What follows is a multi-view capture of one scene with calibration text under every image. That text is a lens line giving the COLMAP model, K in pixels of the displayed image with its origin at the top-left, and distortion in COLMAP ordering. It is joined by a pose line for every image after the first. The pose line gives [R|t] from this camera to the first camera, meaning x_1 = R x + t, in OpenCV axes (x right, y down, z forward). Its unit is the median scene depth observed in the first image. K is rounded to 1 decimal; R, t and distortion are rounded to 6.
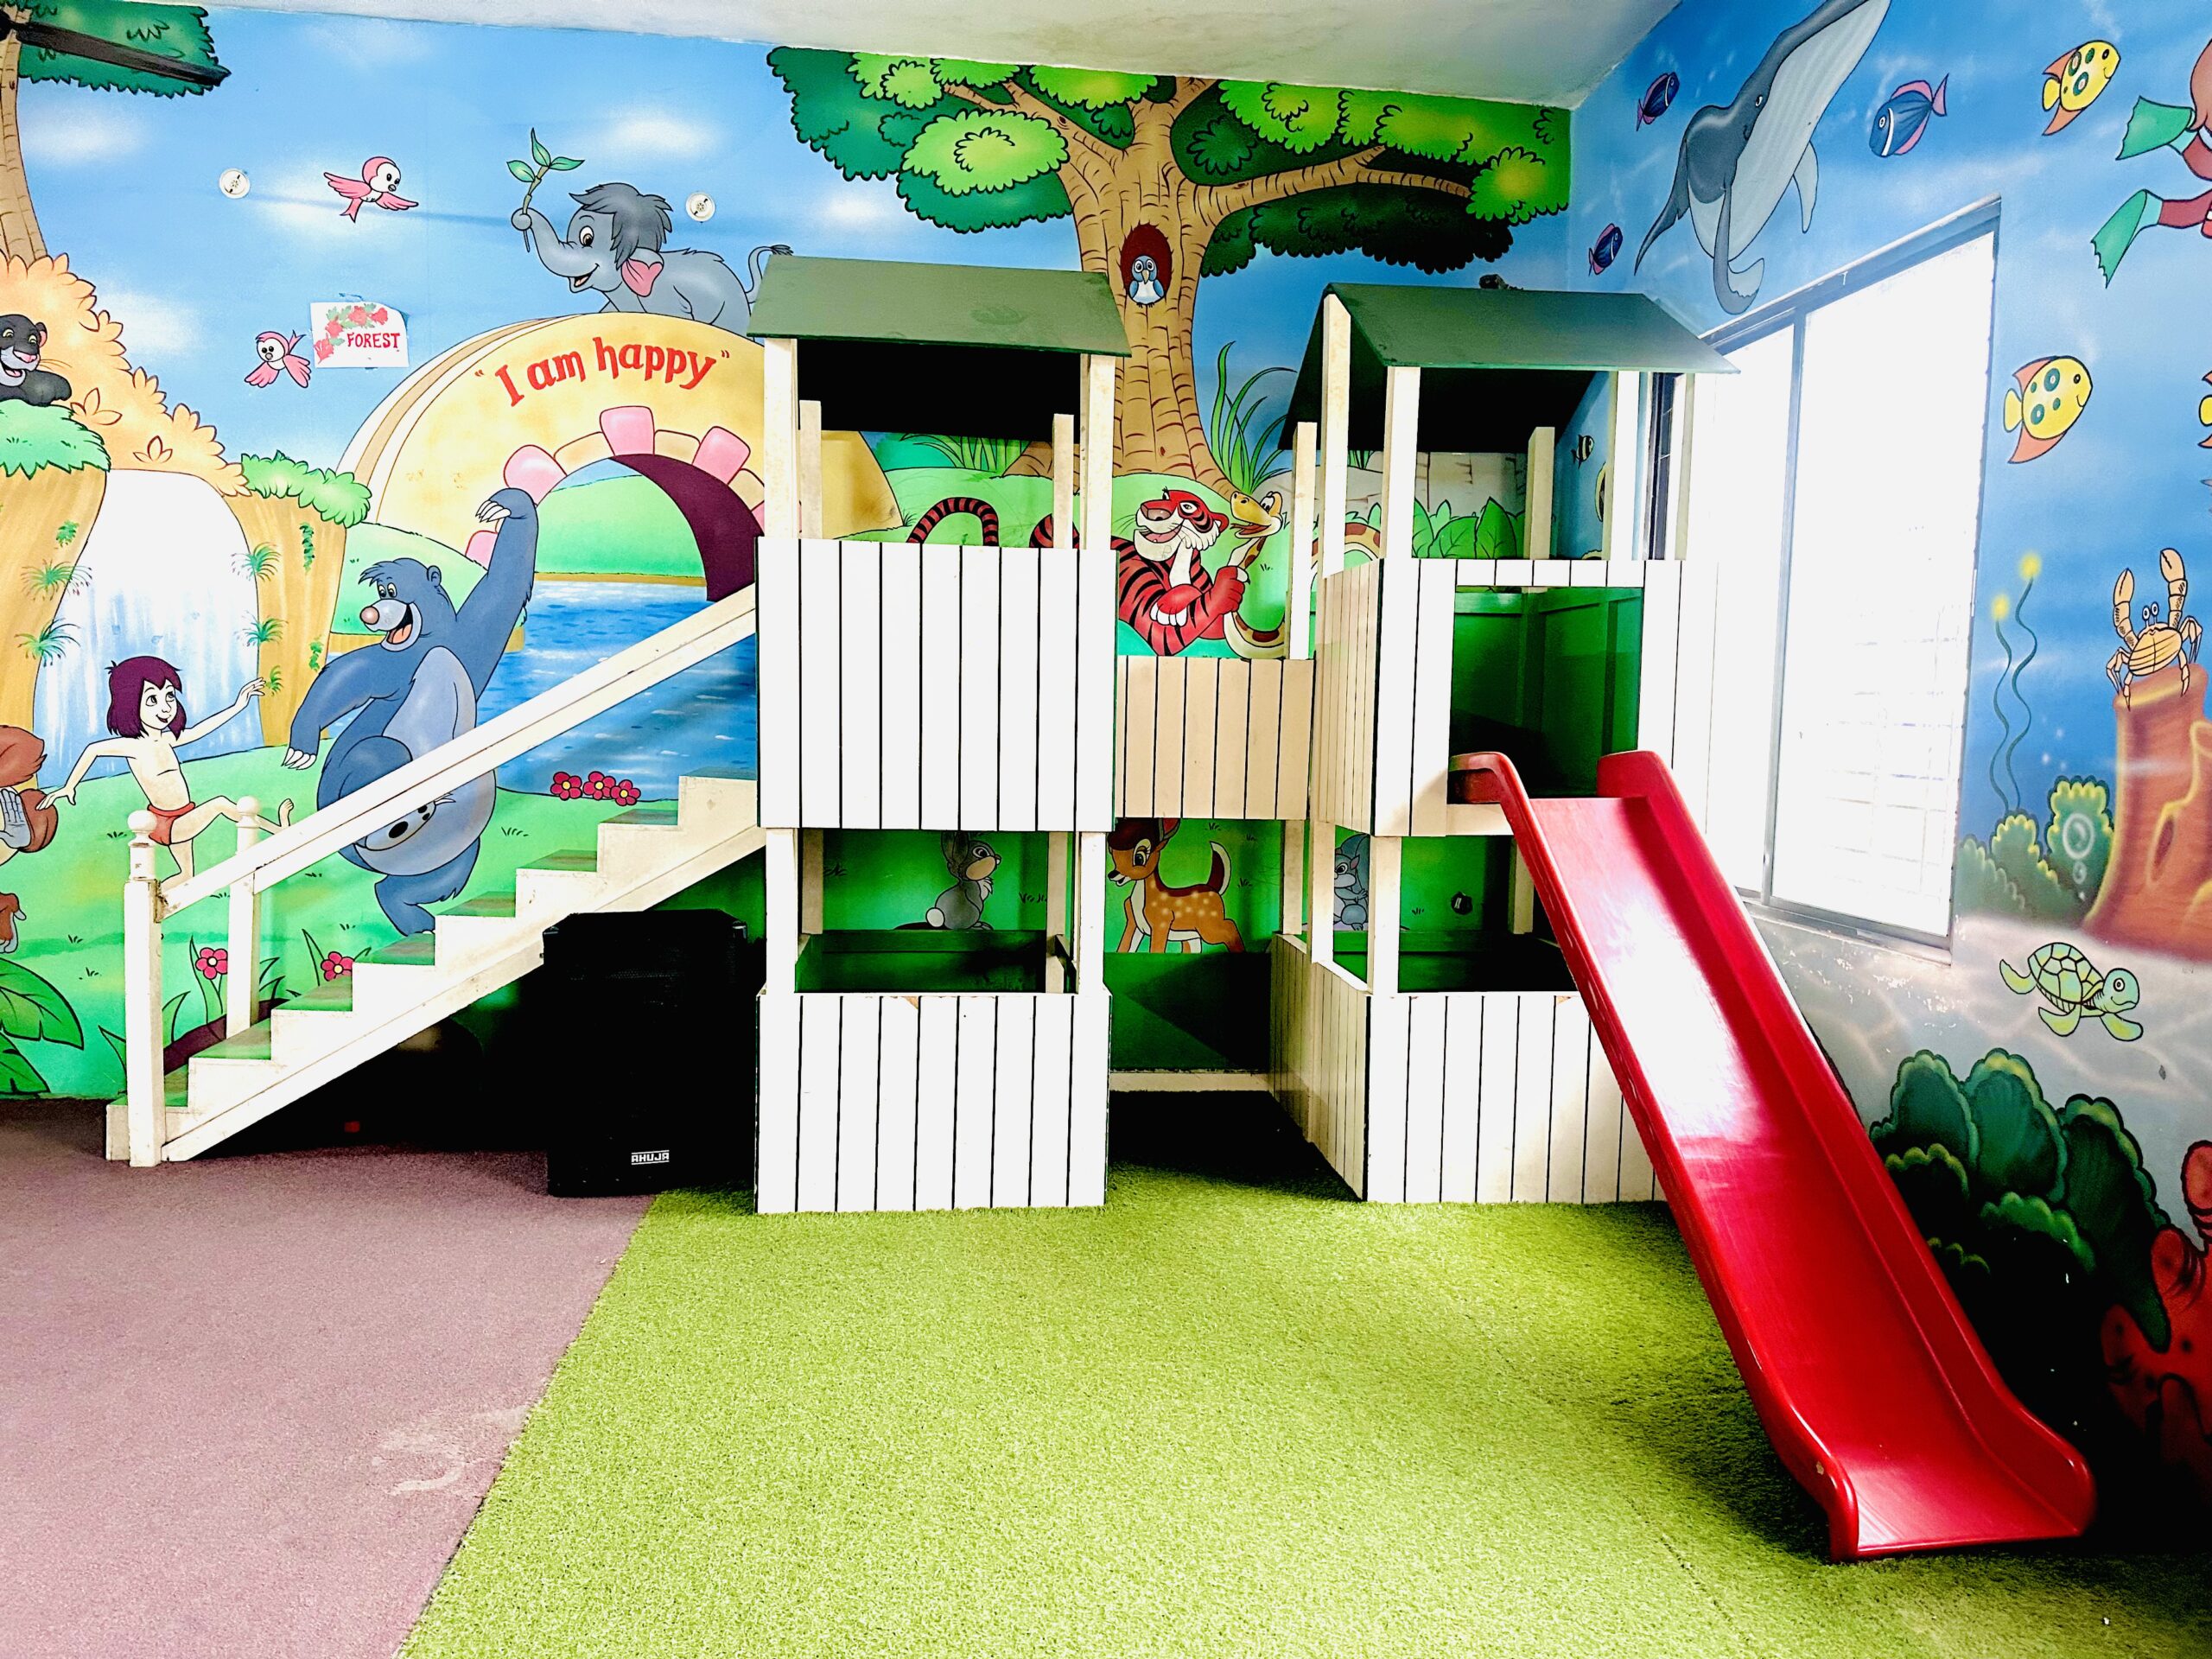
lens RADIAL K [[1535.0, 0, 1089.1], [0, 1535.0, 833.1], [0, 0, 1]] dist [0.056072, -0.077853]
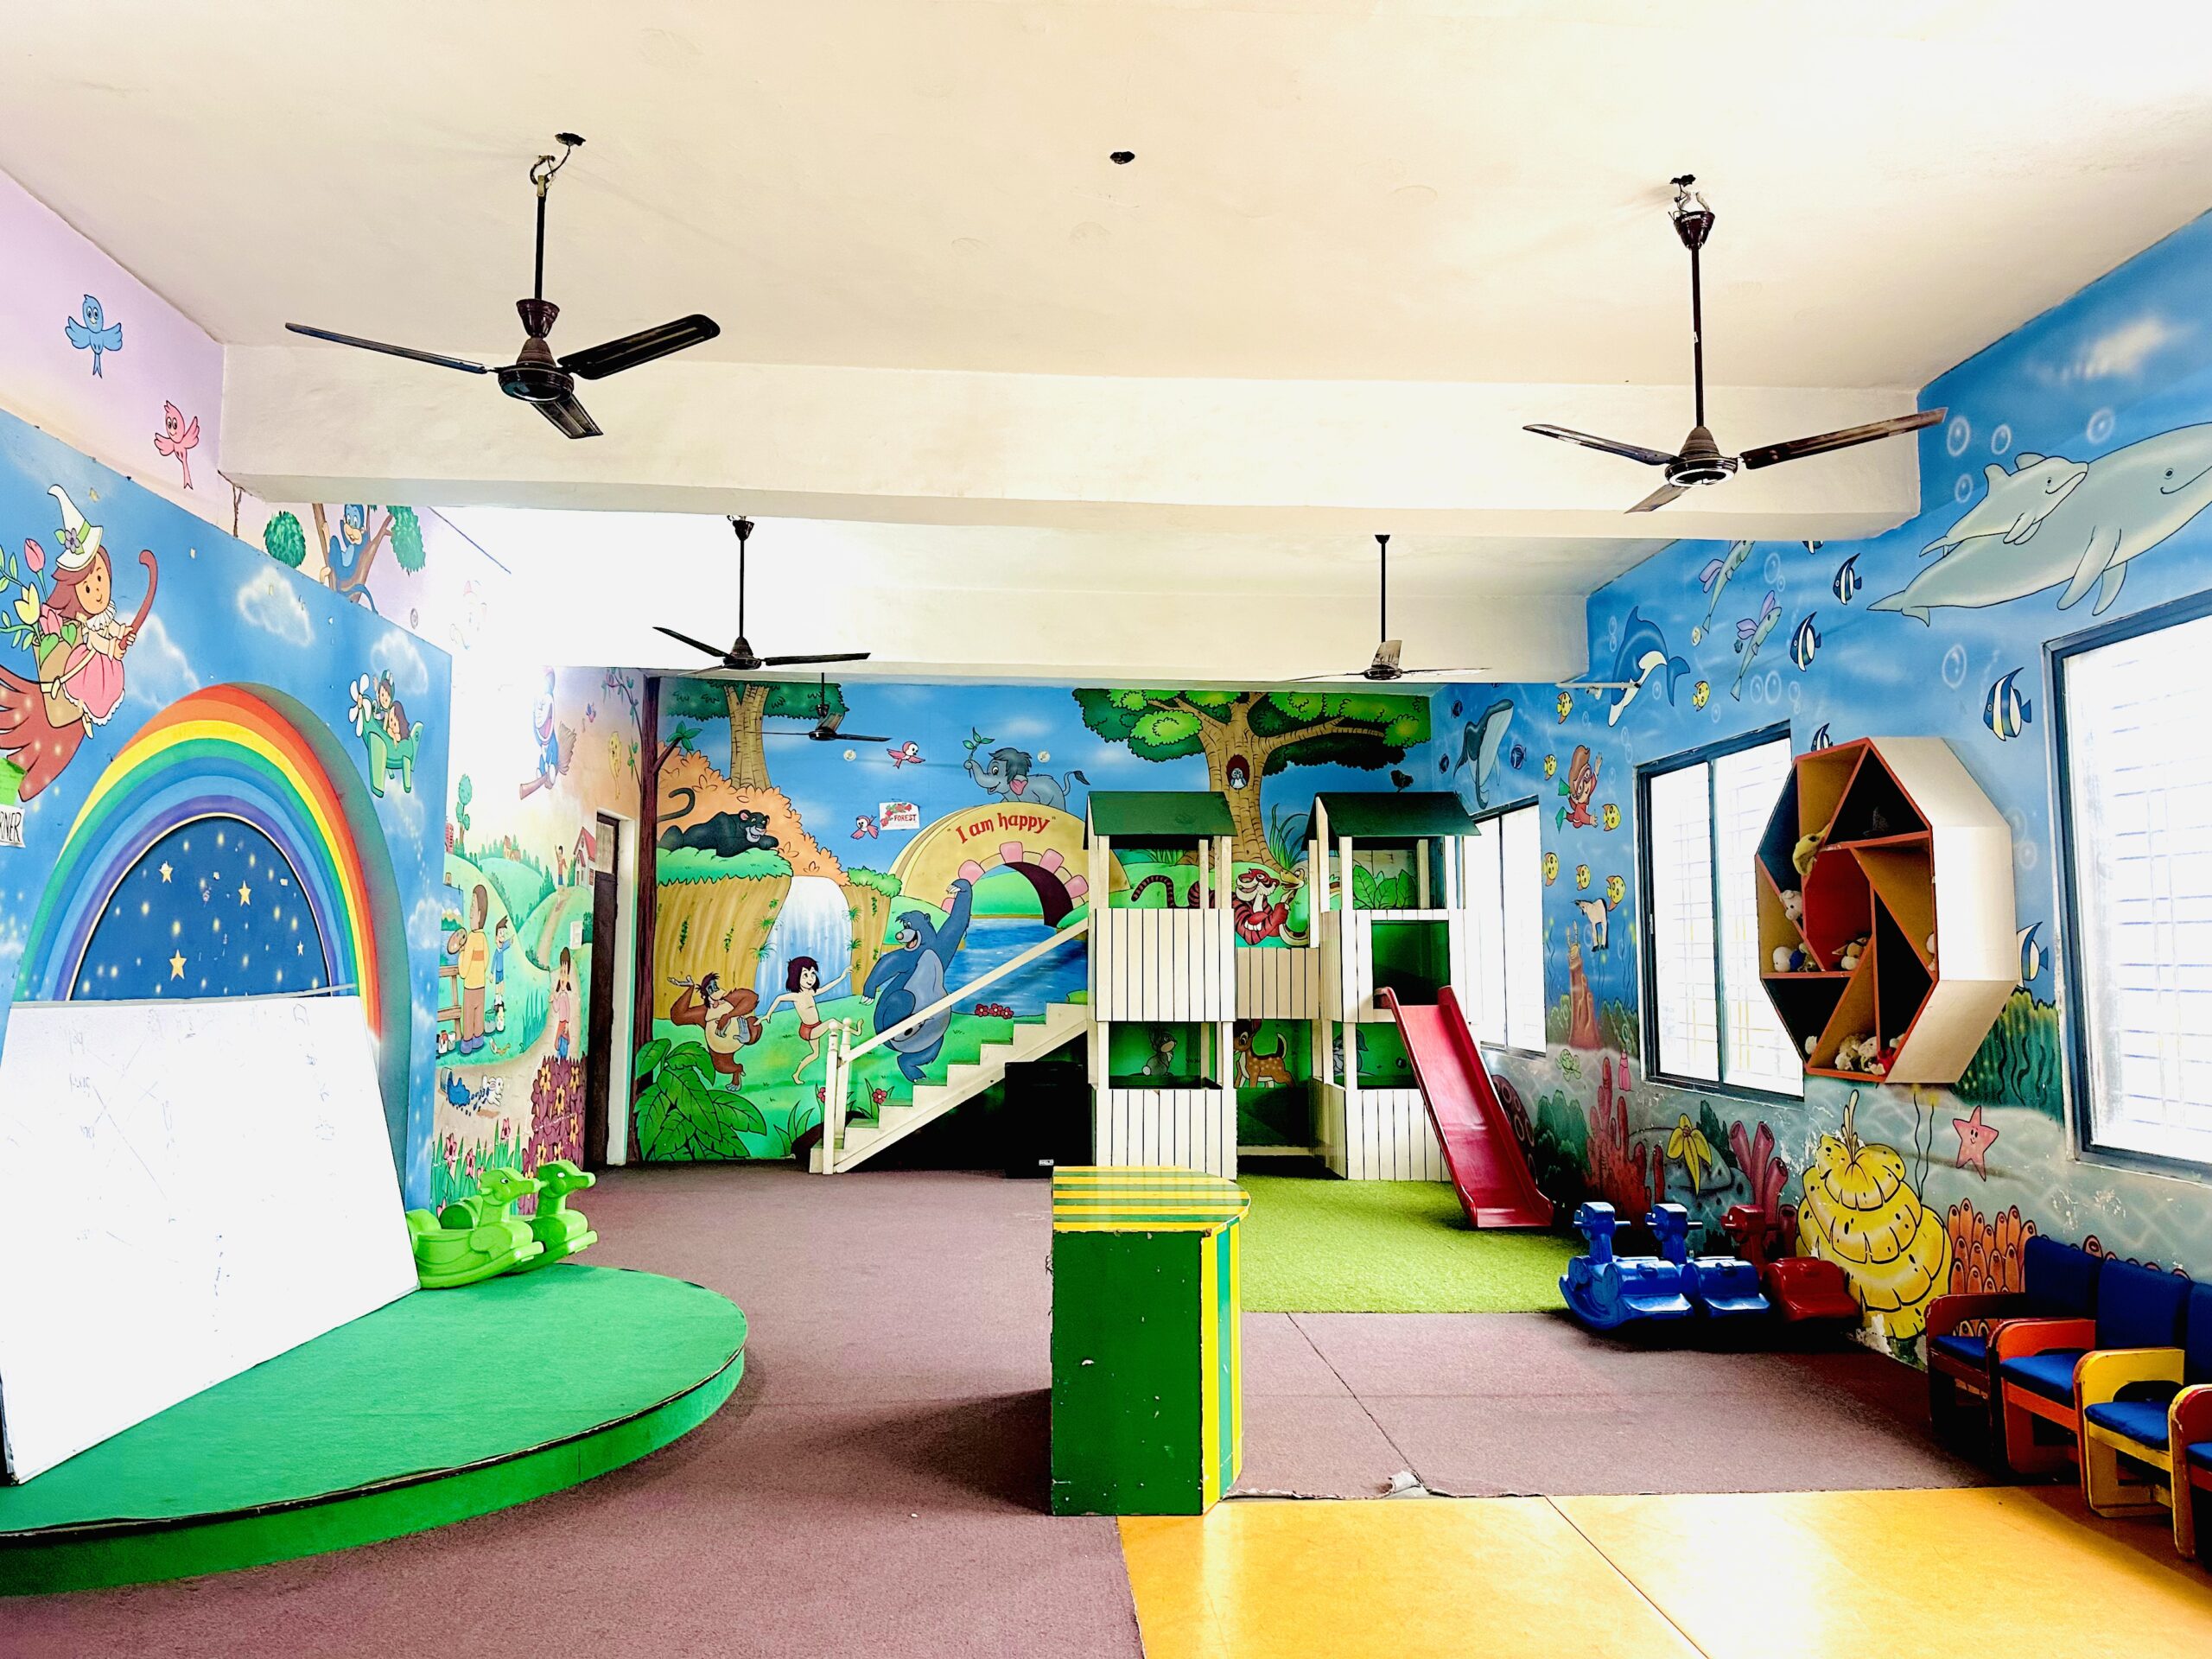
lens RADIAL K [[1535.0, 0, 1089.1], [0, 1535.0, 833.1], [0, 0, 1]] dist [0.056072, -0.077853]
pose [[0.998852, -0.021702, -0.042695, -0.088680], [0.014596, 0.986976, -0.160203, 0.074970], [0.045616, 0.159396, 0.986160, -1.230187]]
